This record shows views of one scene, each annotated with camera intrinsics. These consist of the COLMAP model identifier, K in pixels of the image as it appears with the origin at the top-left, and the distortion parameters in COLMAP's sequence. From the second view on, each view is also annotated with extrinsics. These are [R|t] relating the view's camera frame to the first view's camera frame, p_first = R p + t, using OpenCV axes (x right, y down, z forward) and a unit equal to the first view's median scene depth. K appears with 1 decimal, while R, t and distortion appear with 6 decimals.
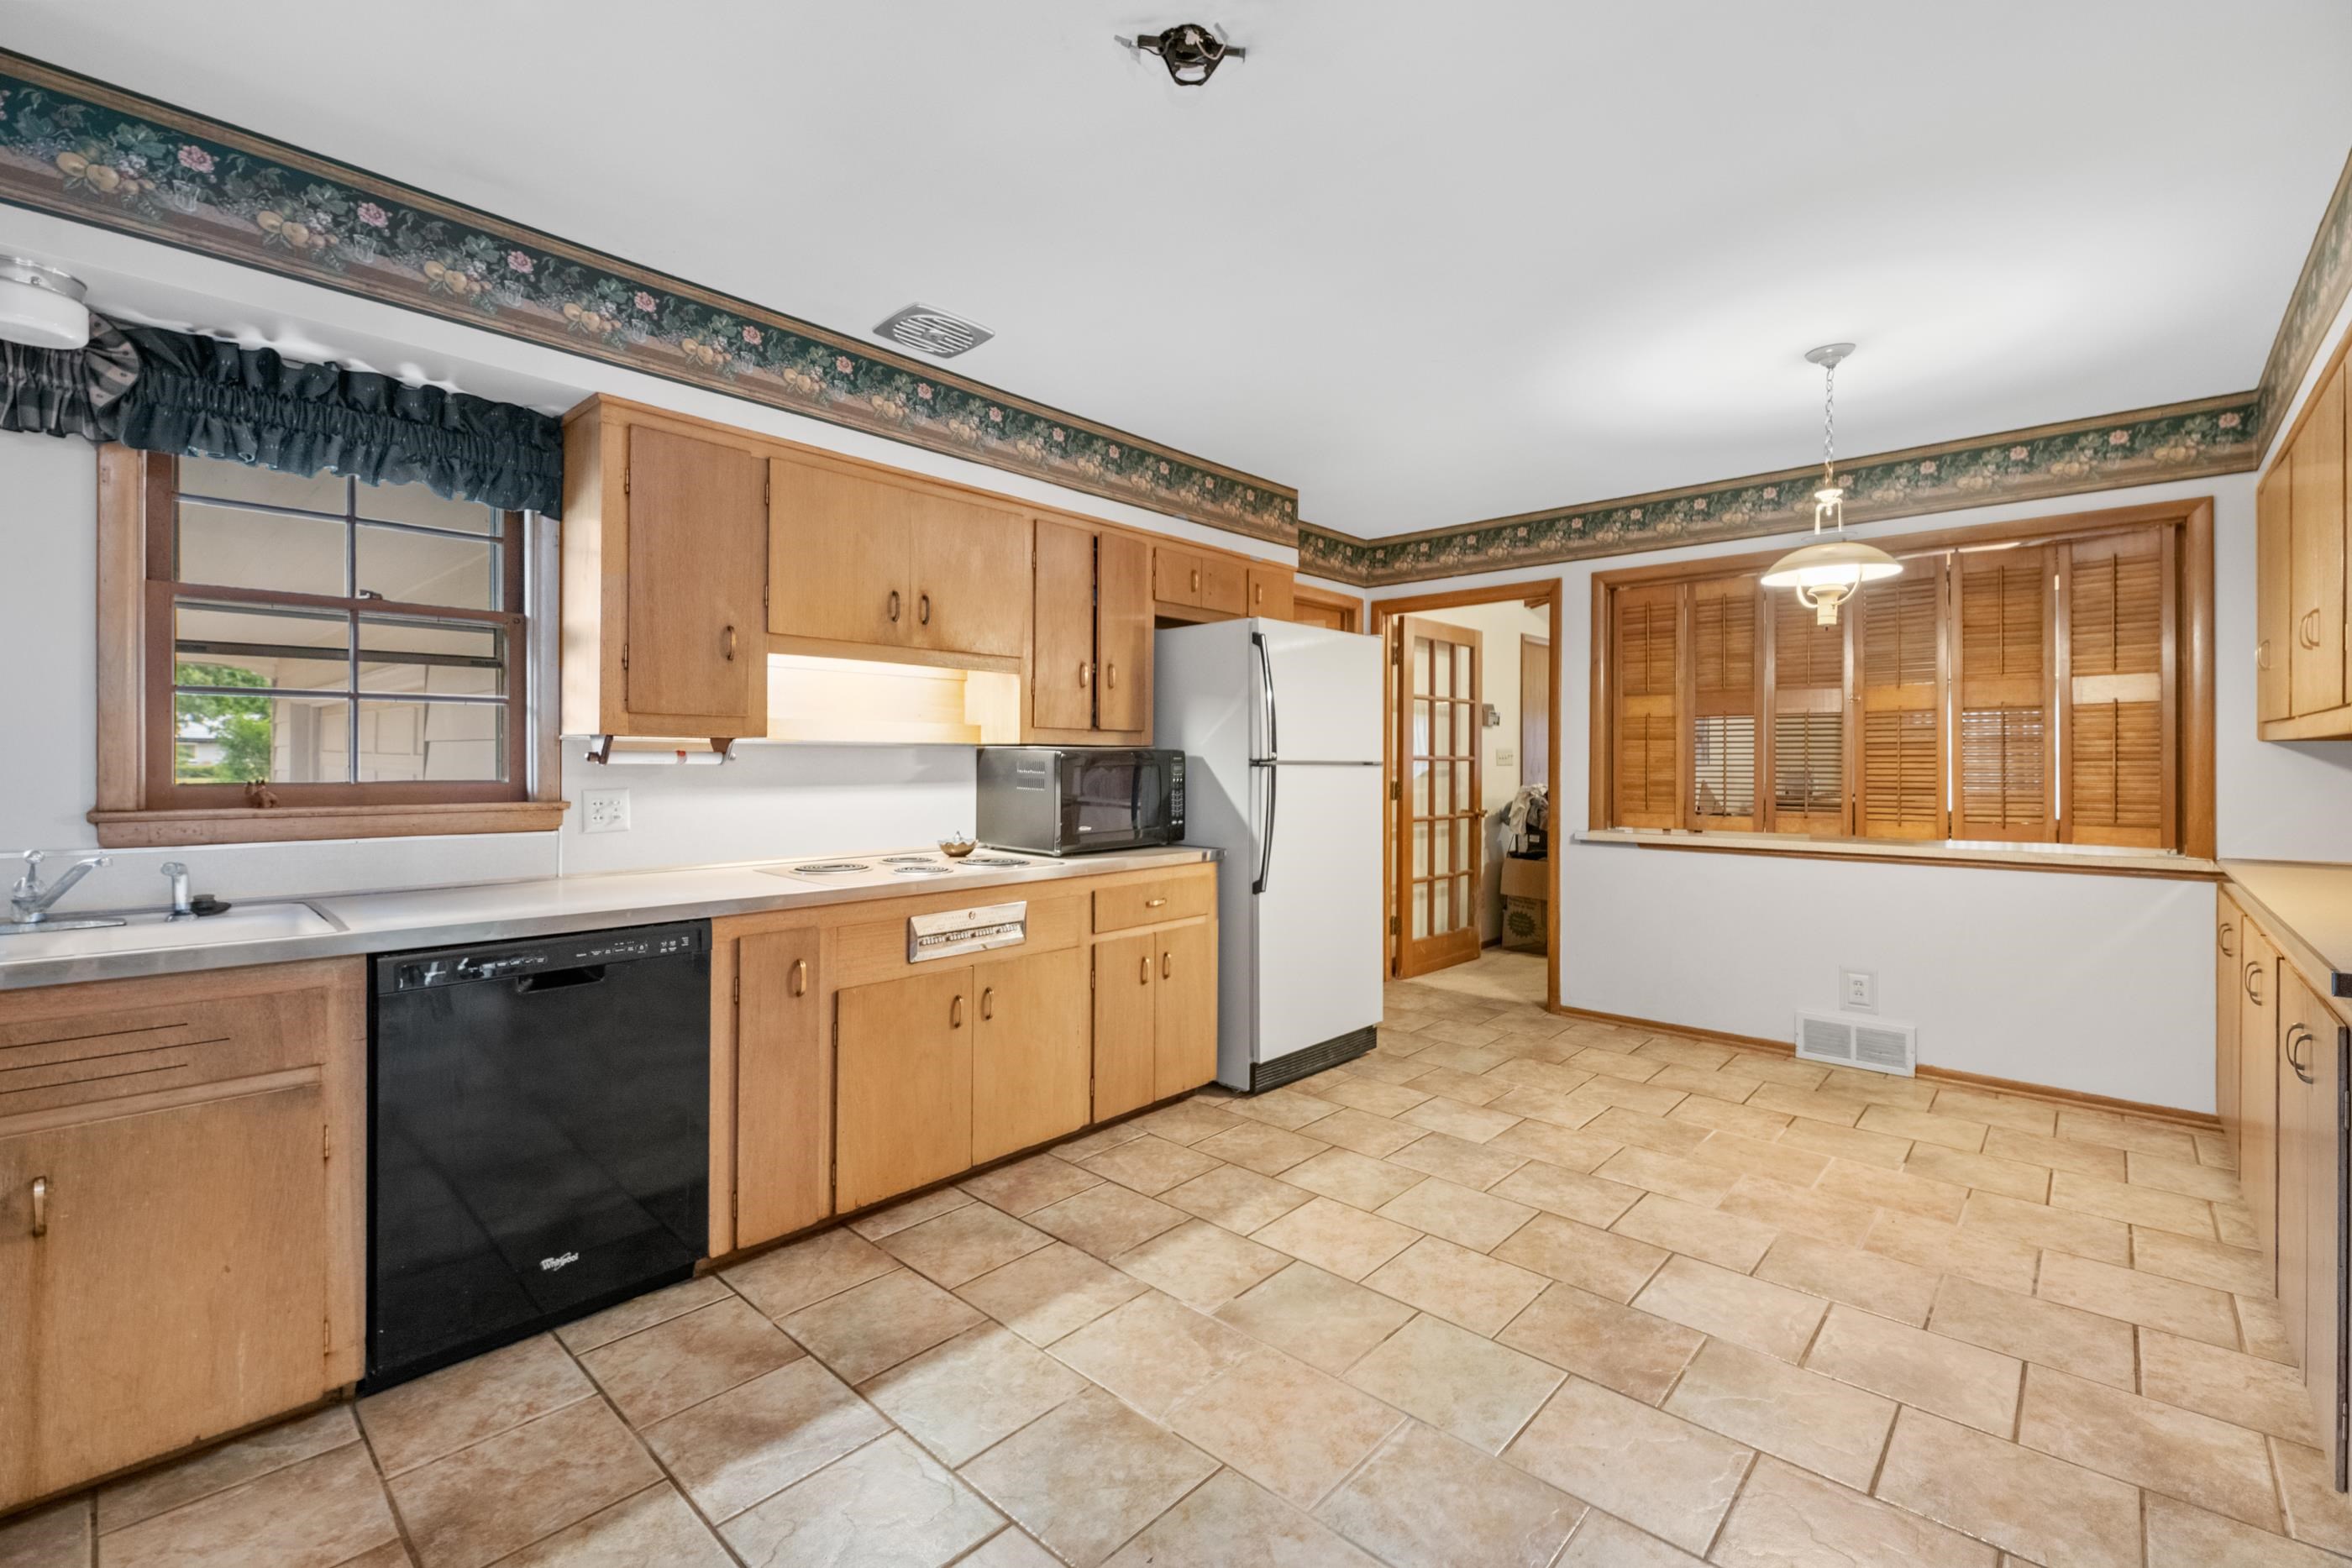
lens RADIAL K [[1002.4, 0, 1175.4], [0, 1002.4, 777.2], [0, 0, 1]] dist [0.000345, -0.000243]
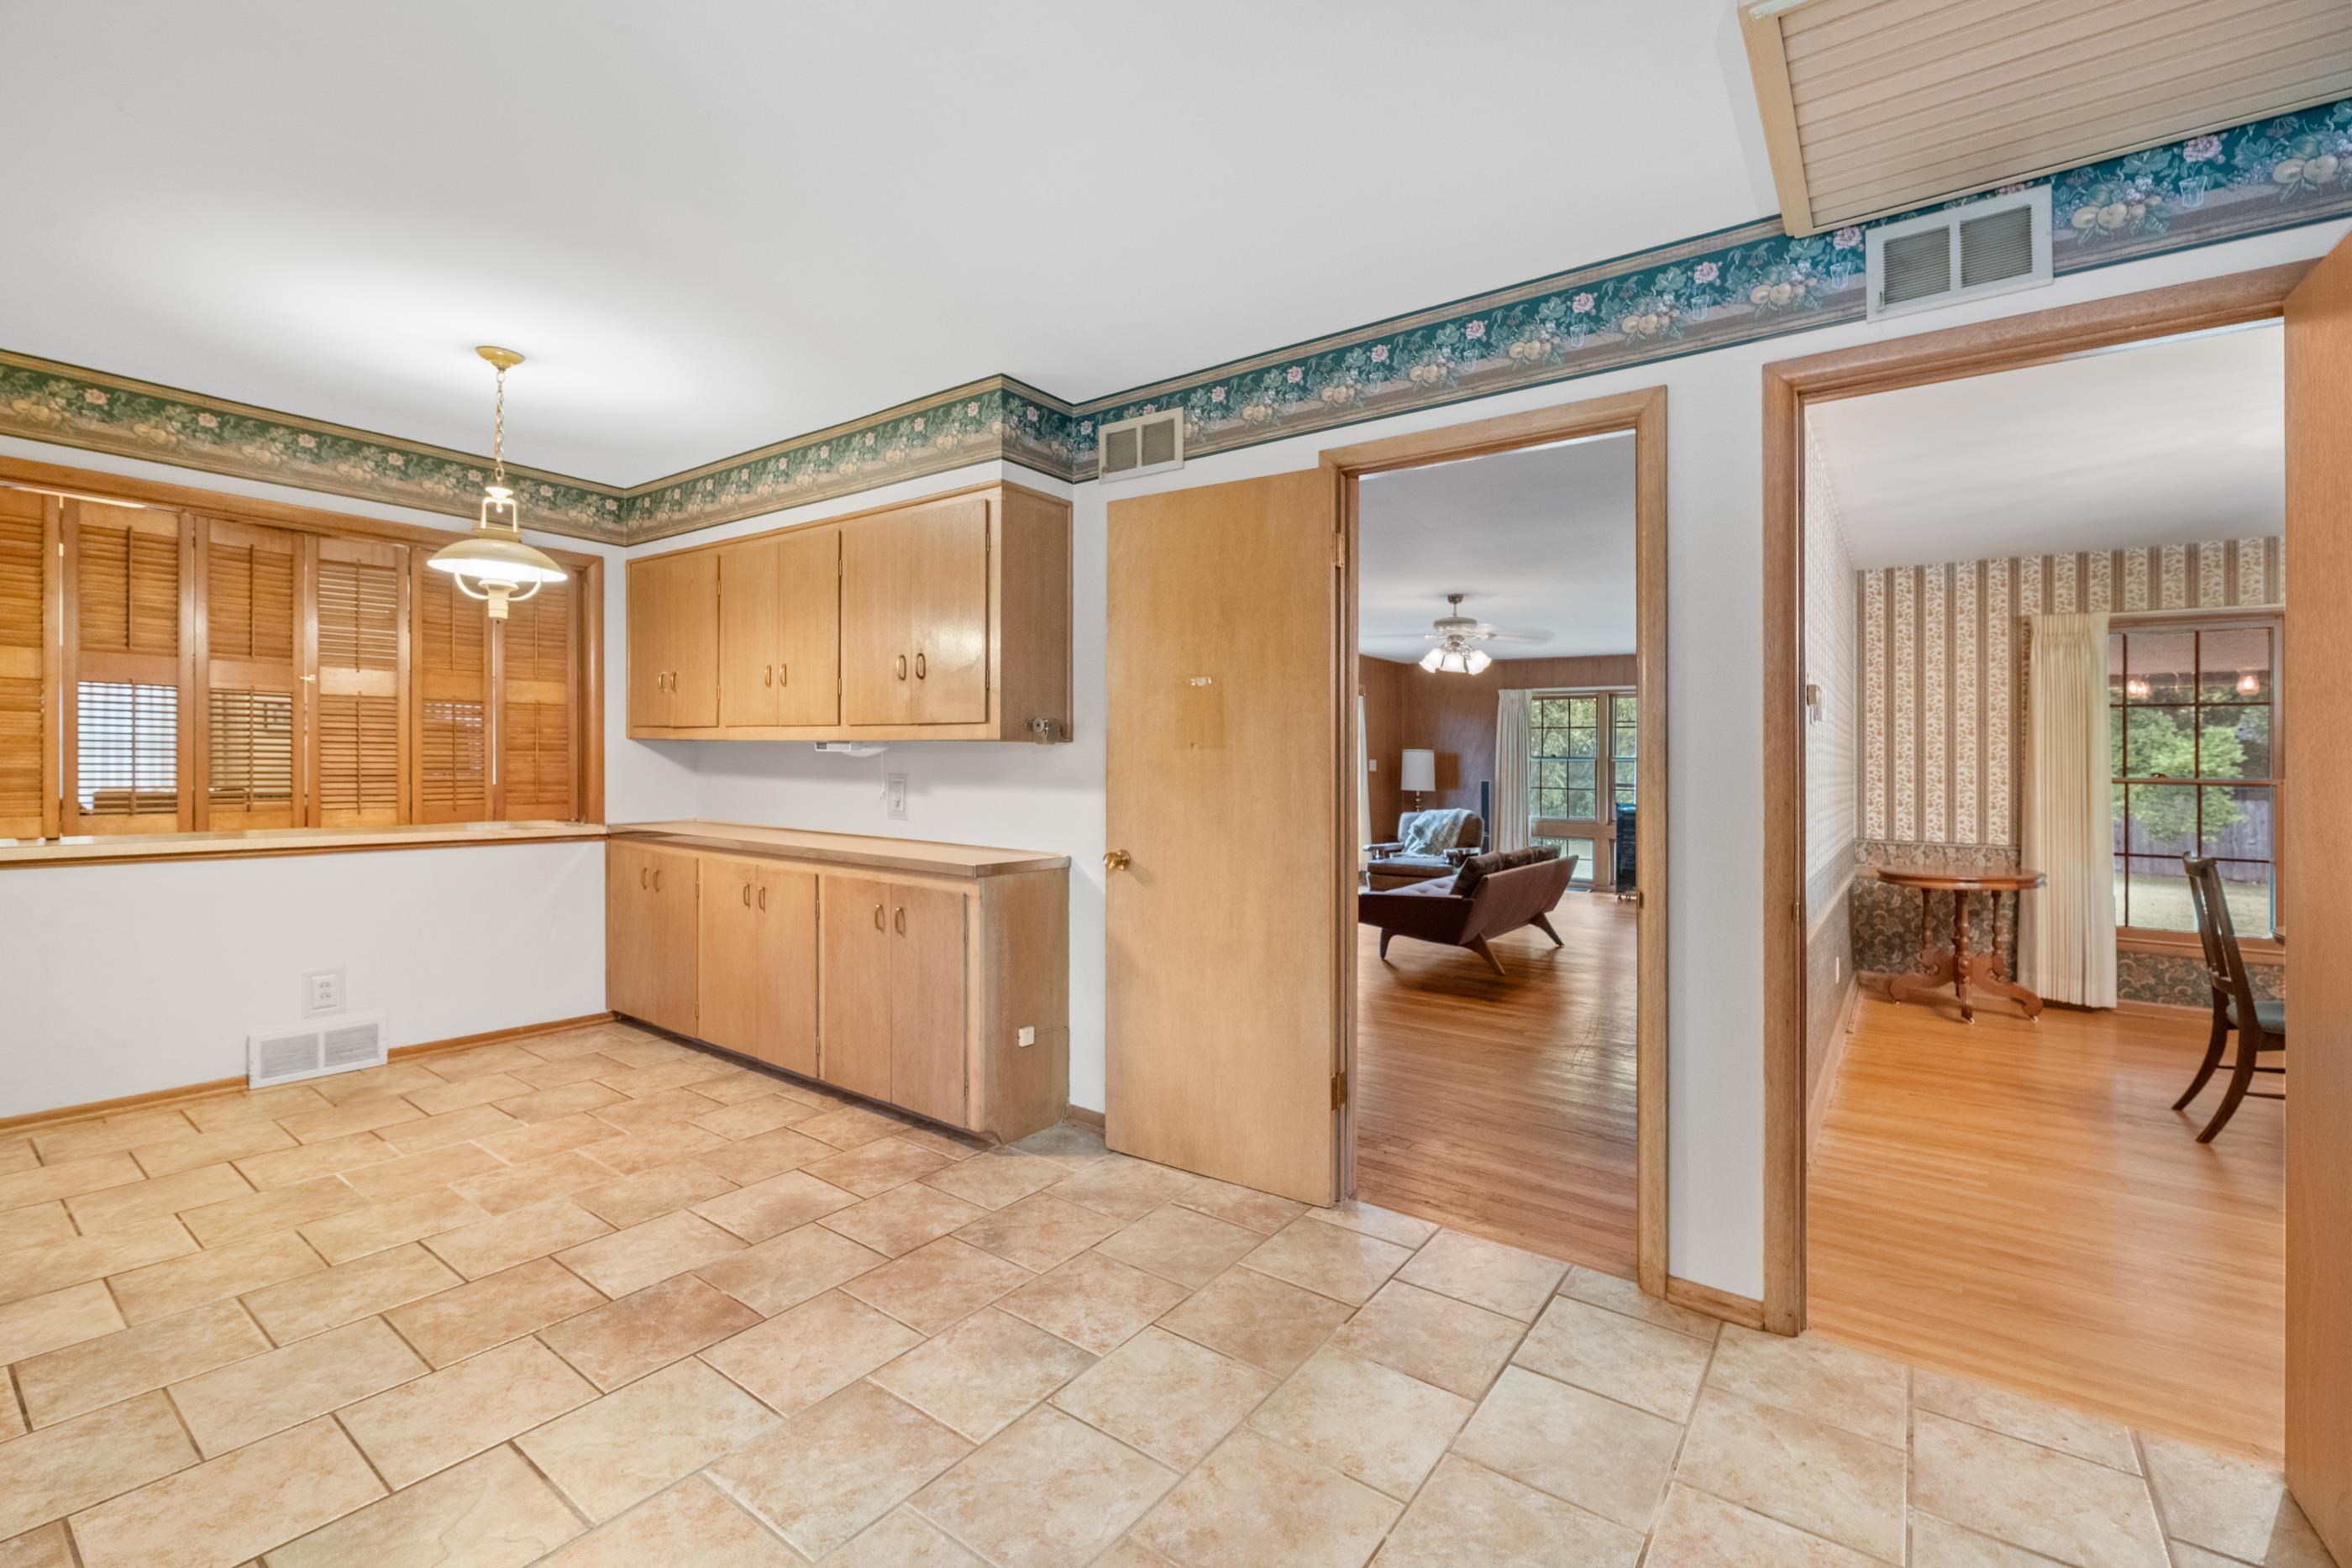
lens RADIAL K [[1010.5, 0, 1178.9], [0, 1010.5, 760.9], [0, 0, 1]] dist [-0.000503, -0.000096]
pose [[-0.112187, -0.000274, 0.993687, -0.456165], [-0.003575, 0.999994, -0.000128, -0.007834], [-0.993681, -0.003567, -0.112187, 0.418055]]
